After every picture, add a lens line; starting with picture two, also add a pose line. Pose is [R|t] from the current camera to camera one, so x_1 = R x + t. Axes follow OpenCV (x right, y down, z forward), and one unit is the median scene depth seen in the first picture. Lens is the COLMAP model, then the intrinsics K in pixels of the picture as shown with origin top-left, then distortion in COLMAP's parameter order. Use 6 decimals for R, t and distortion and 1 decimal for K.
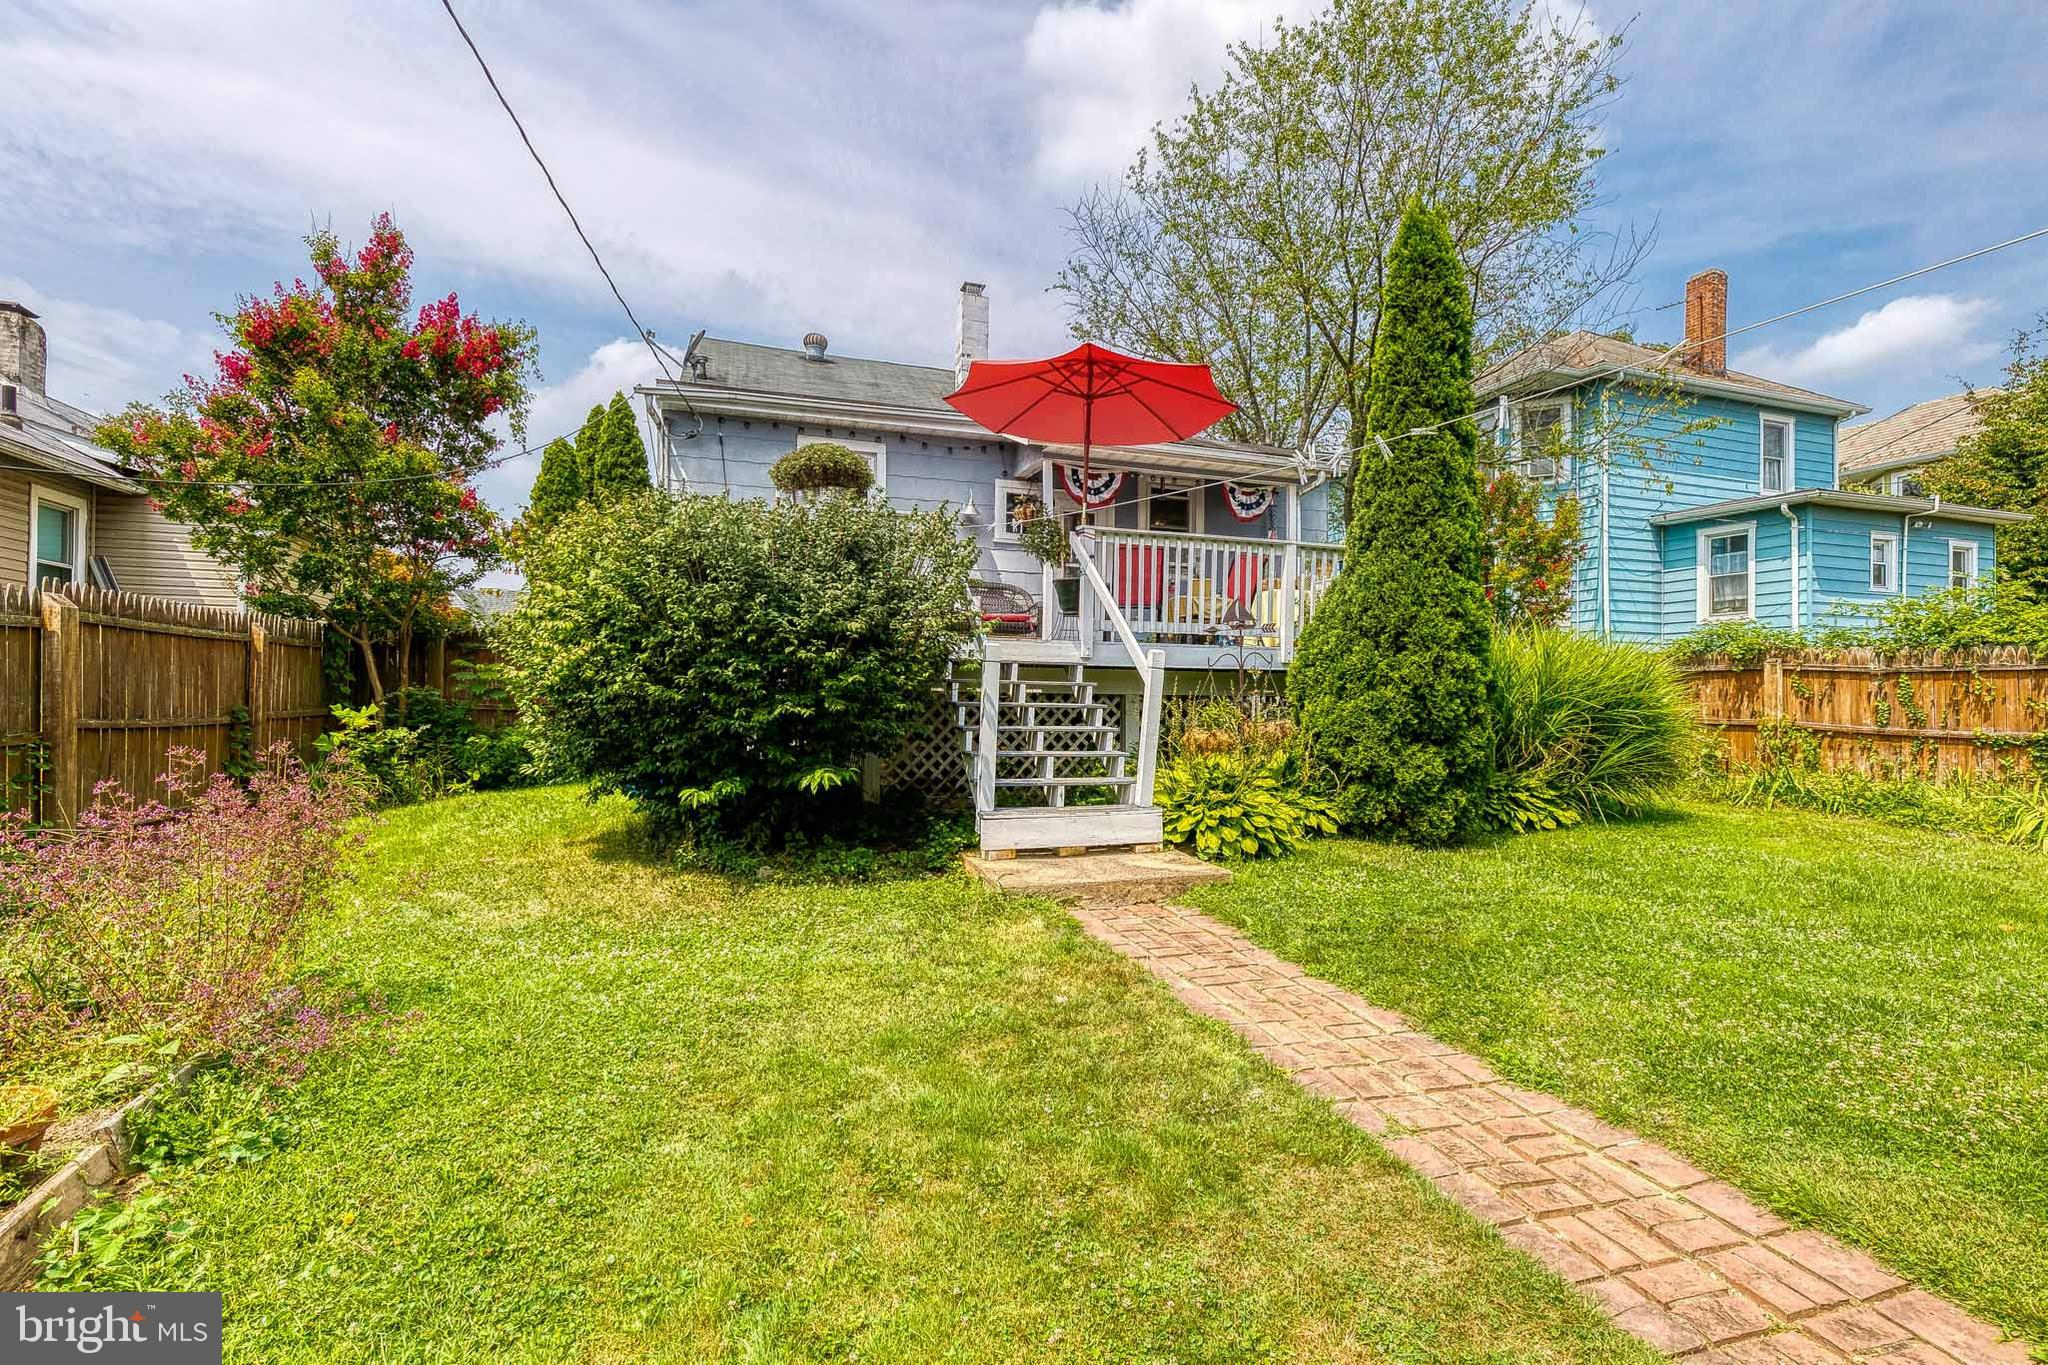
lens RADIAL K [[918.7, 0, 1019.5], [0, 918.7, 732.4], [0, 0, 1]] dist [0.005681, -0.000586]
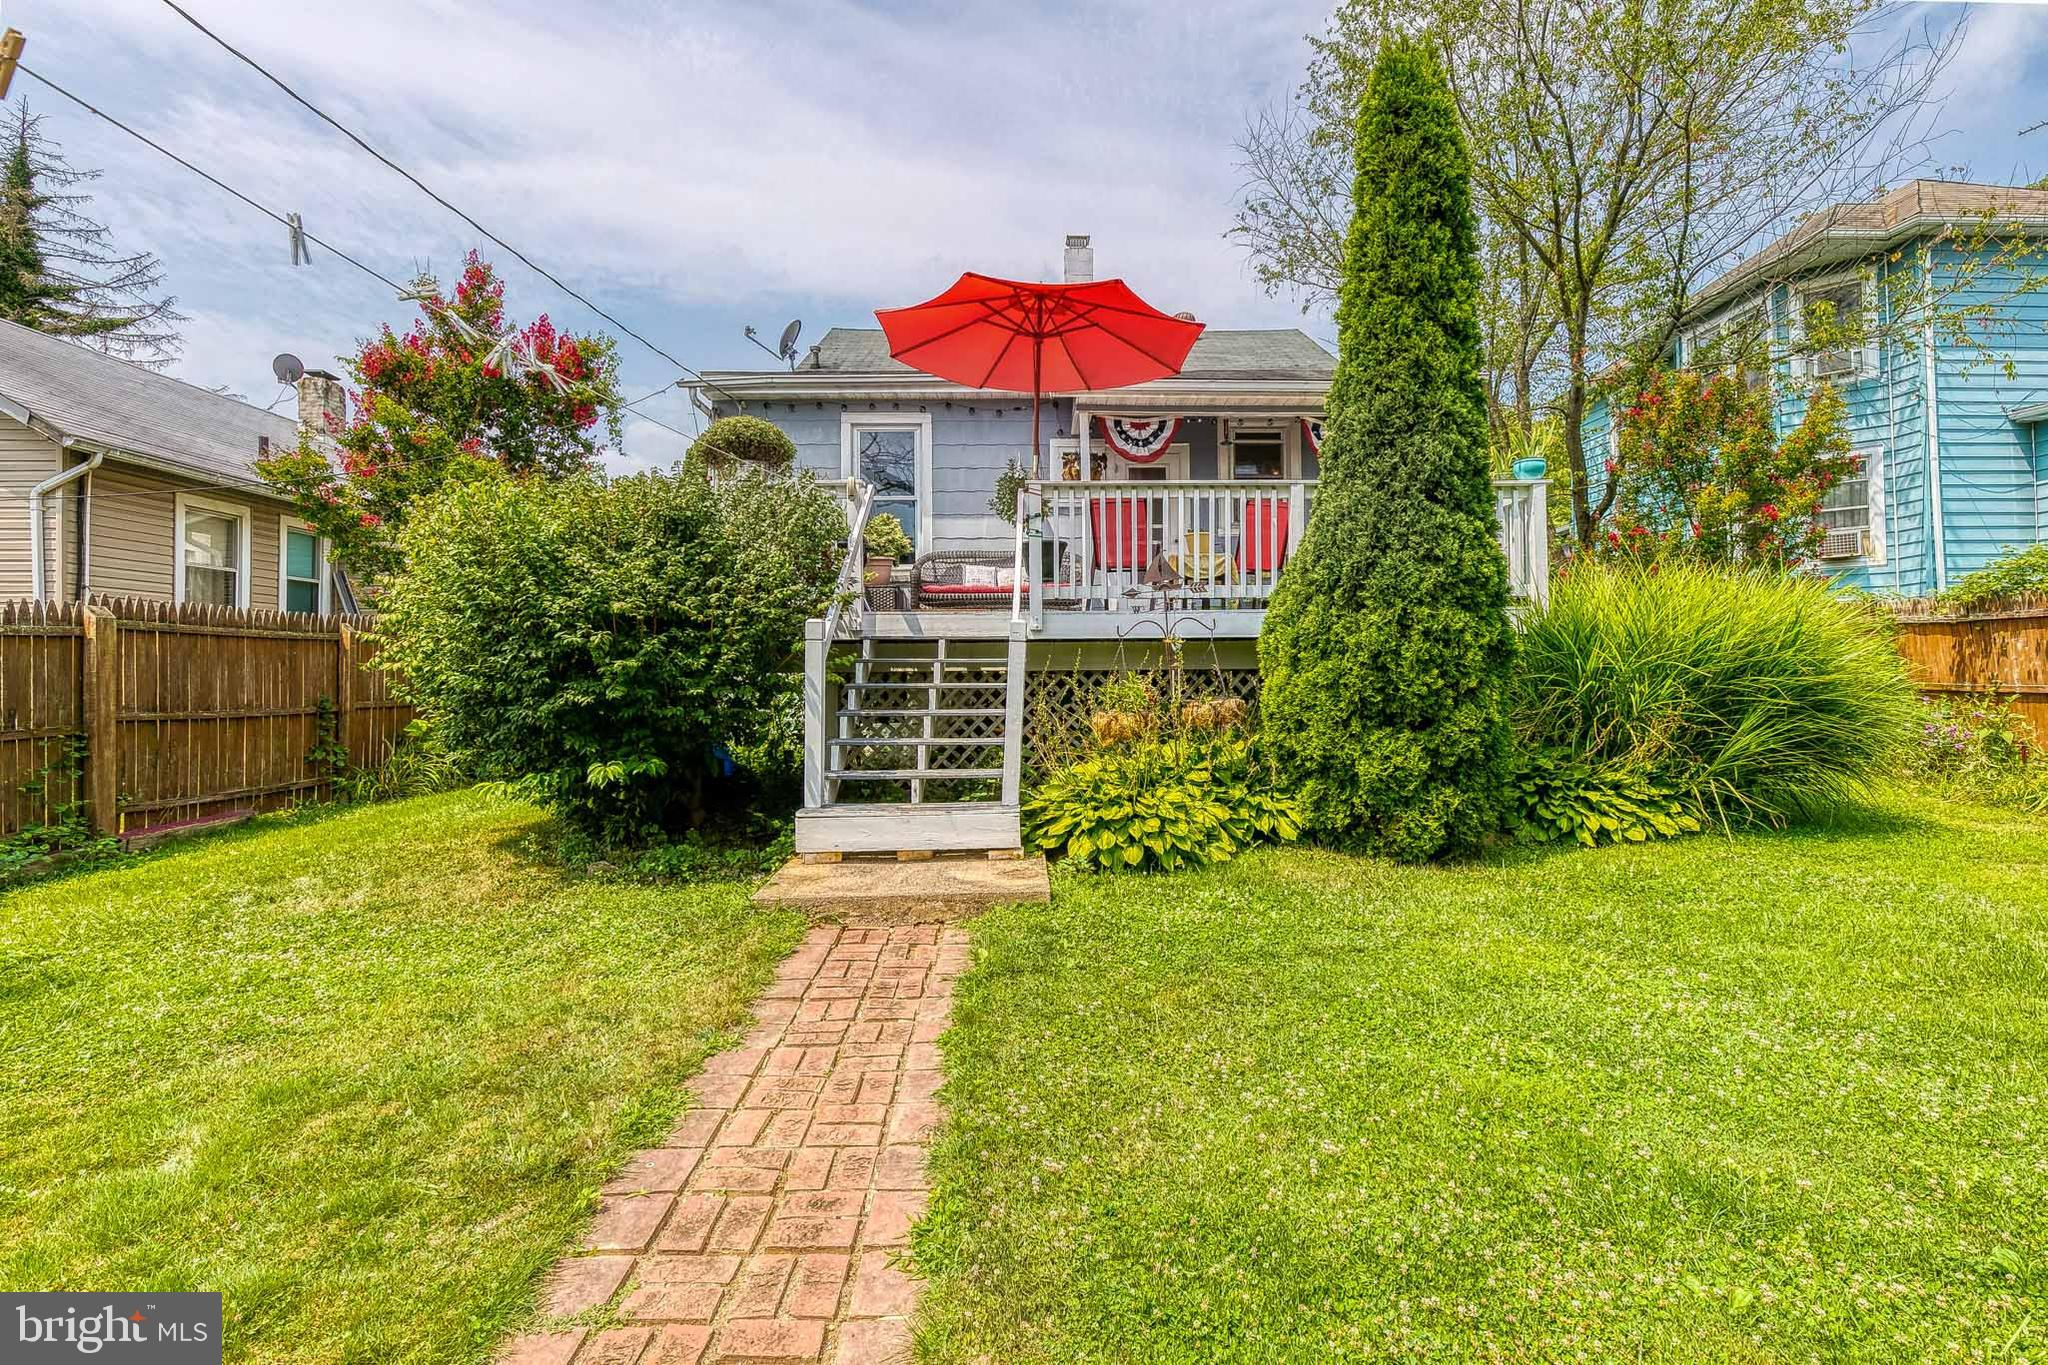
lens RADIAL K [[933.0, 0, 1041.1], [0, 933.0, 690.5], [0, 0, 1]] dist [0.004889, -0.000419]
pose [[0.960791, -0.015639, -0.276833, 0.366997], [0.010306, 0.999732, -0.020710, -0.005599], [0.277083, 0.017045, 0.960695, 0.164499]]
